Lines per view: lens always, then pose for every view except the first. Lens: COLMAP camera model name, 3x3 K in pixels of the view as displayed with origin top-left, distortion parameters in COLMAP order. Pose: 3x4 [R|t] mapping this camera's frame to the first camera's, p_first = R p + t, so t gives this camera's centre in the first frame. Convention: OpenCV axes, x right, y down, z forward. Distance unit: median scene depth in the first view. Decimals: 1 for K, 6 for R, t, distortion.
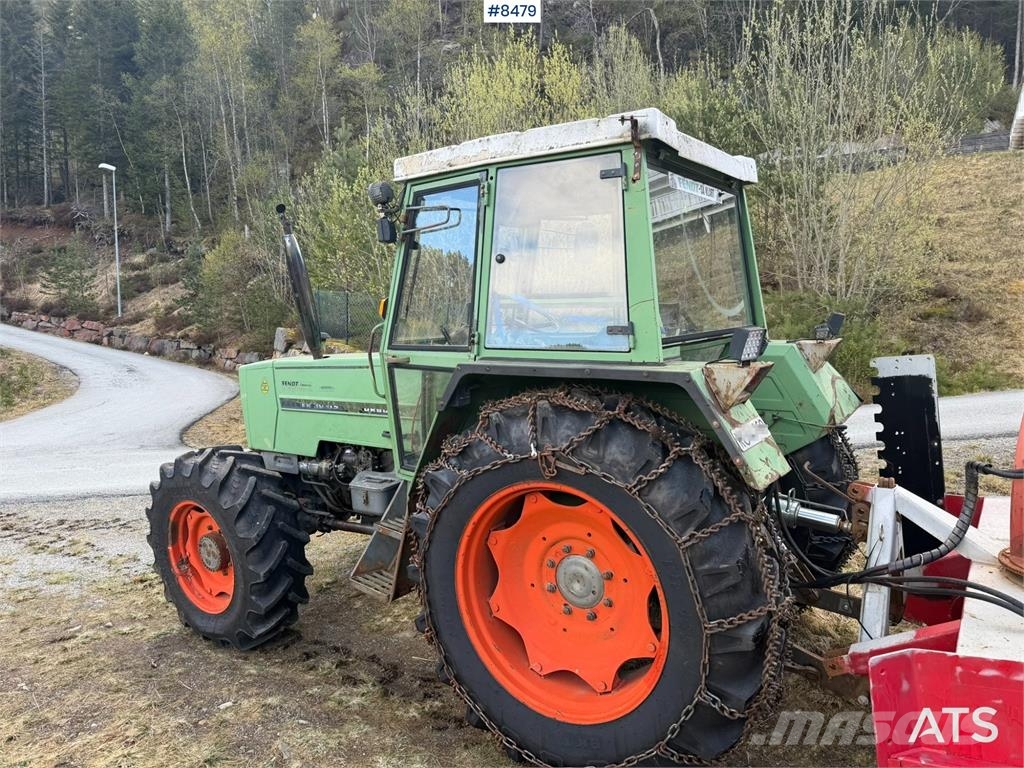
lens RADIAL K [[729.4, 0, 529.0], [0, 729.4, 383.1], [0, 0, 1]] dist [0.019149, -0.024608]
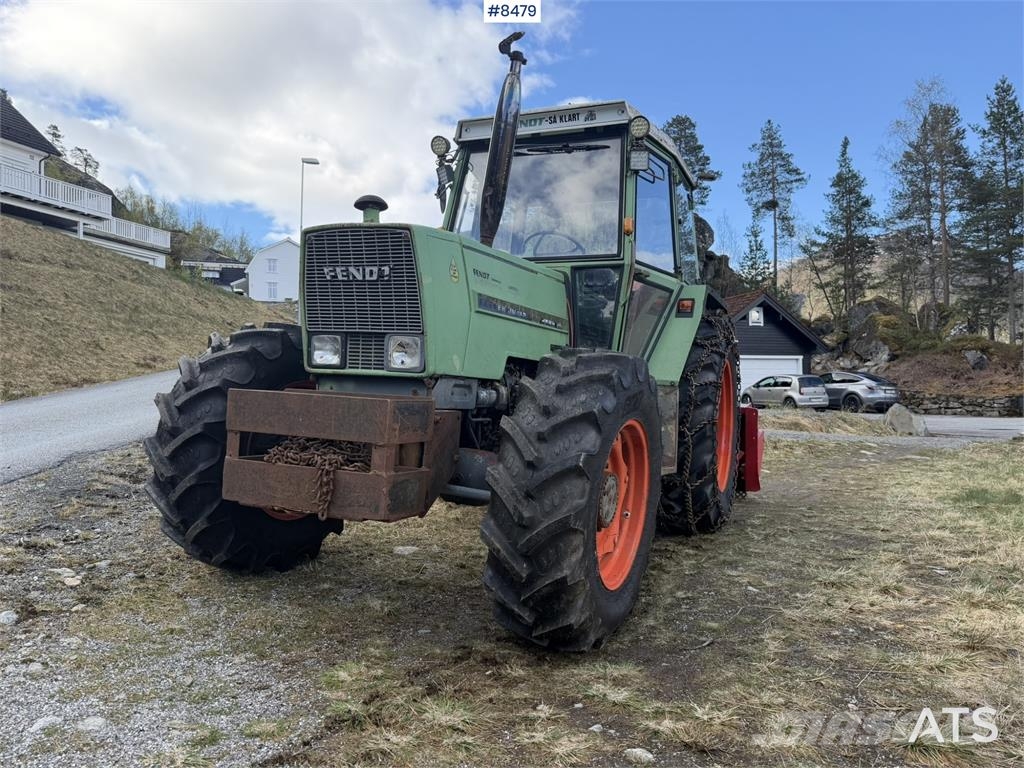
lens RADIAL K [[716.8, 0, 523.1], [0, 716.8, 390.1], [0, 0, 1]] dist [0.032005, -0.043958]
pose [[-0.175626, 0.016255, 0.984323, -1.286588], [0.062671, 0.998020, -0.005299, 0.149365], [-0.982460, 0.060758, -0.176297, 1.411768]]
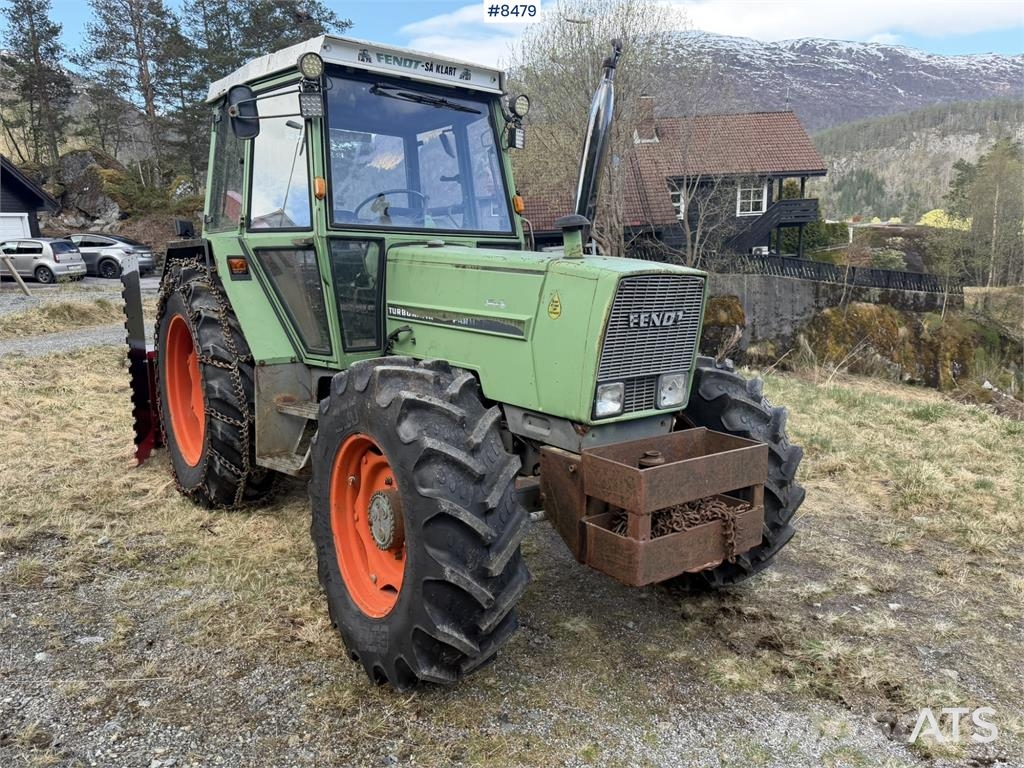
lens RADIAL K [[717.6, 0, 518.5], [0, 717.6, 390.8], [0, 0, 1]] dist [0.023043, -0.029230]
pose [[-0.942925, -0.048445, 0.329464, -0.611318], [0.044102, 0.962480, 0.267746, -0.126387], [-0.330073, 0.266995, -0.905409, 2.190232]]
